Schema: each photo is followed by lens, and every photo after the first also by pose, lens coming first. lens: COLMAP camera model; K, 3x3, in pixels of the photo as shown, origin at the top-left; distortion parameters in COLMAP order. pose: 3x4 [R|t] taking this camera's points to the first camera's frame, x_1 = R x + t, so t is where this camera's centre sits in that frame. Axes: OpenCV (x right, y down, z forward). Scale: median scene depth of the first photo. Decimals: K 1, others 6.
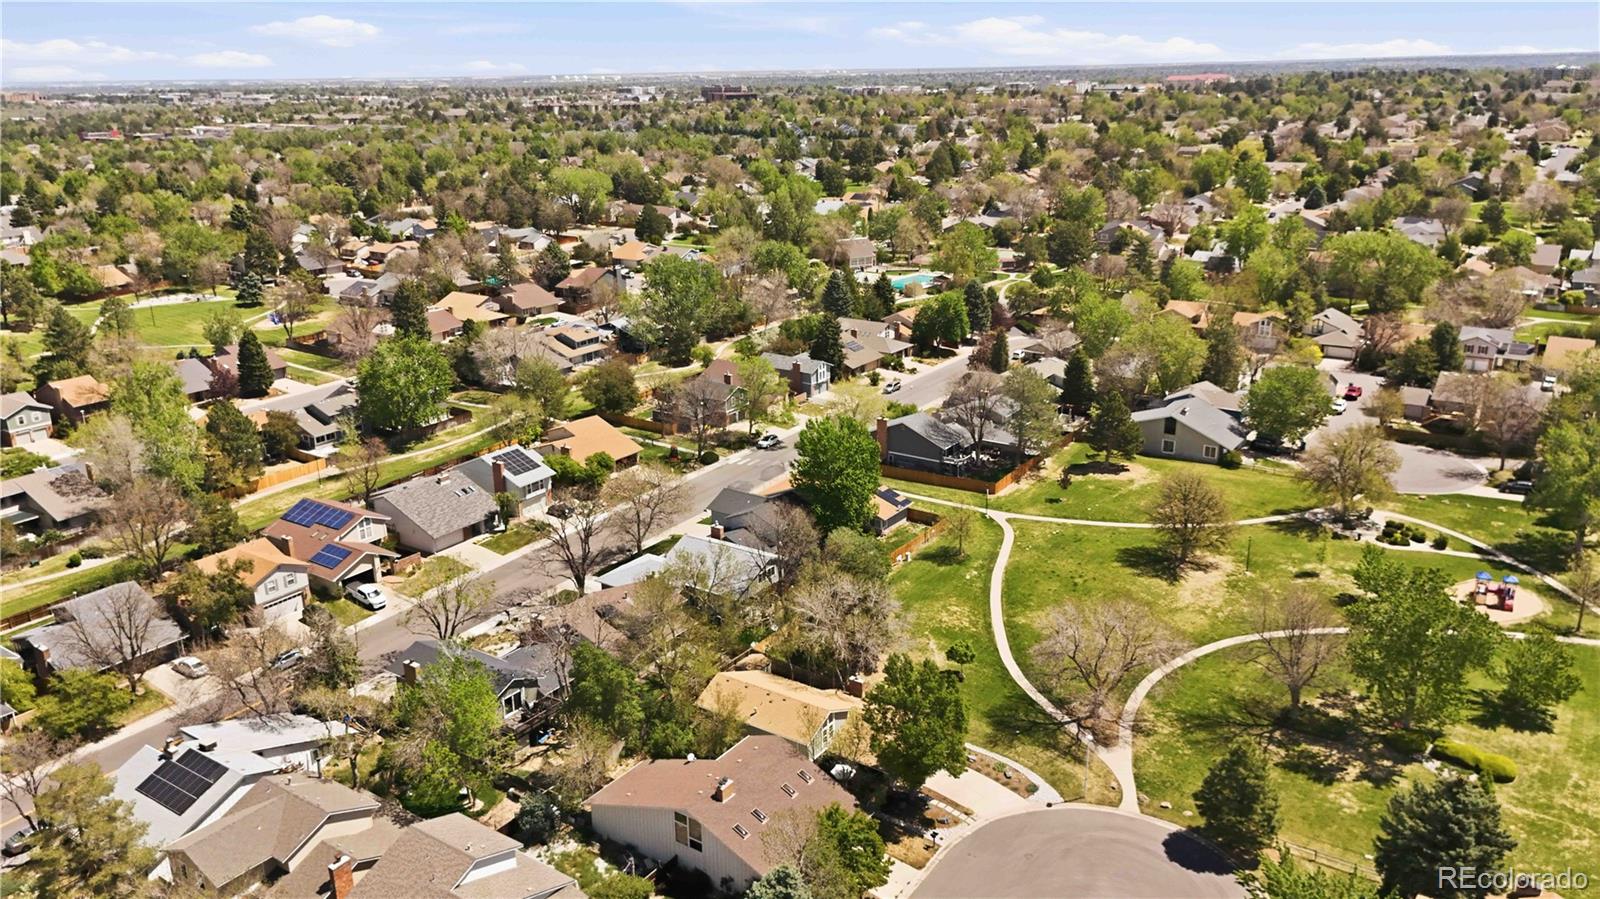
lens RADIAL K [[1183.8, 0, 803.3], [0, 1183.8, 450.1], [0, 0, 1]] dist [0.028328, -0.019809]
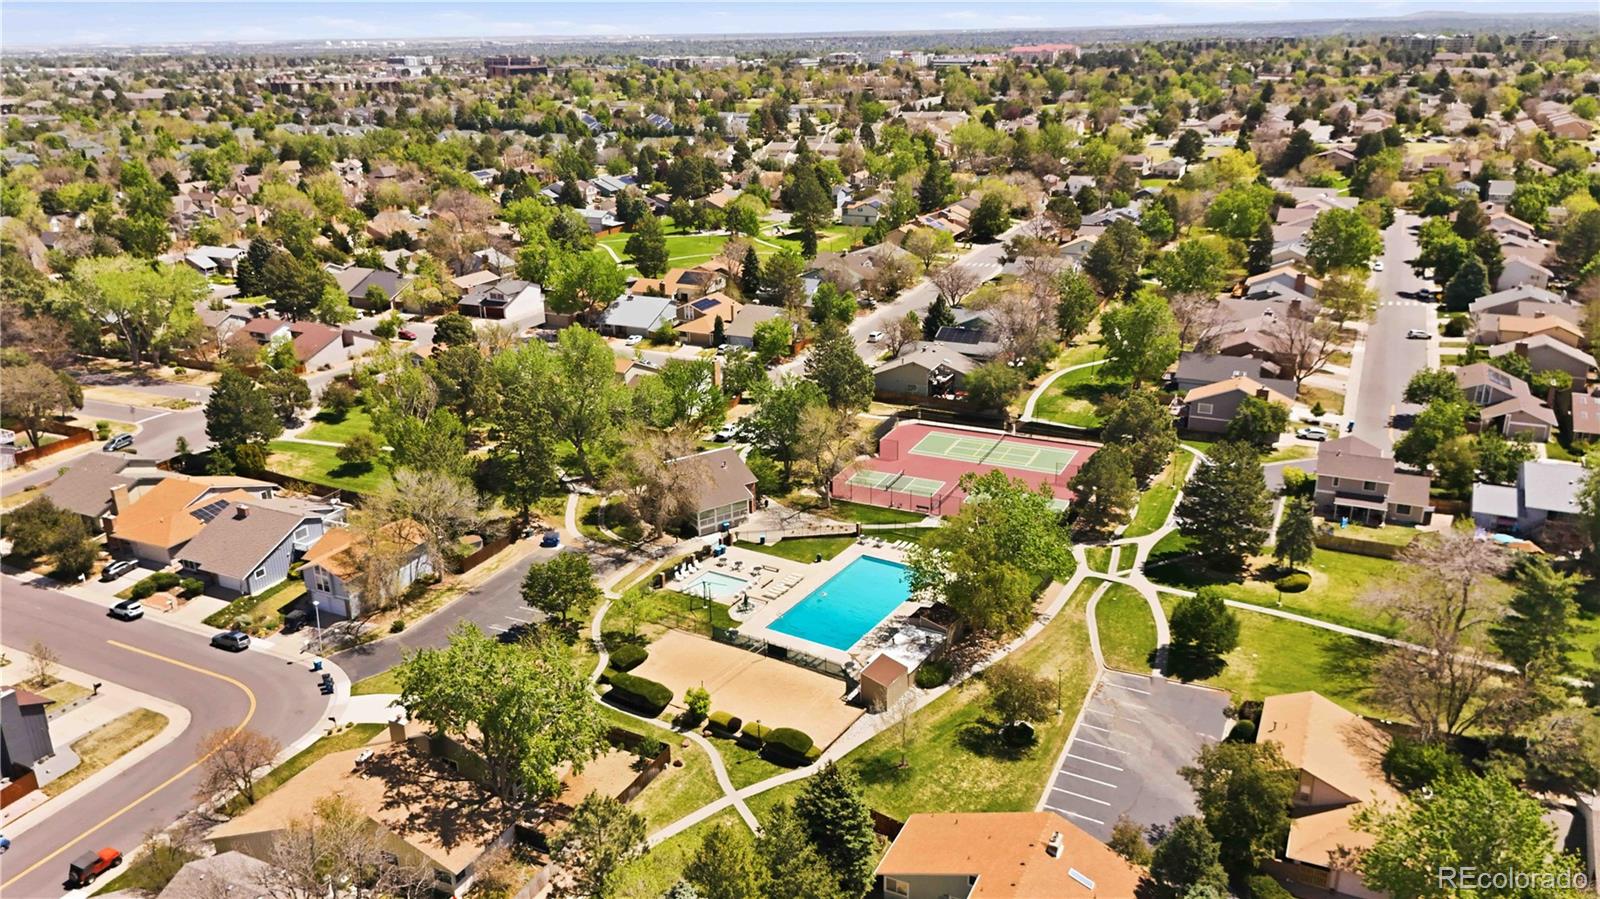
lens RADIAL K [[1183.8, 0, 798.1], [0, 1183.8, 449.3], [0, 0, 1]] dist [0.028328, -0.019809]
pose [[0.988411, -0.049613, 0.143463, 0.005468], [0.045929, 0.998527, 0.028878, -0.070664], [-0.144684, -0.021955, 0.989234, 0.204604]]
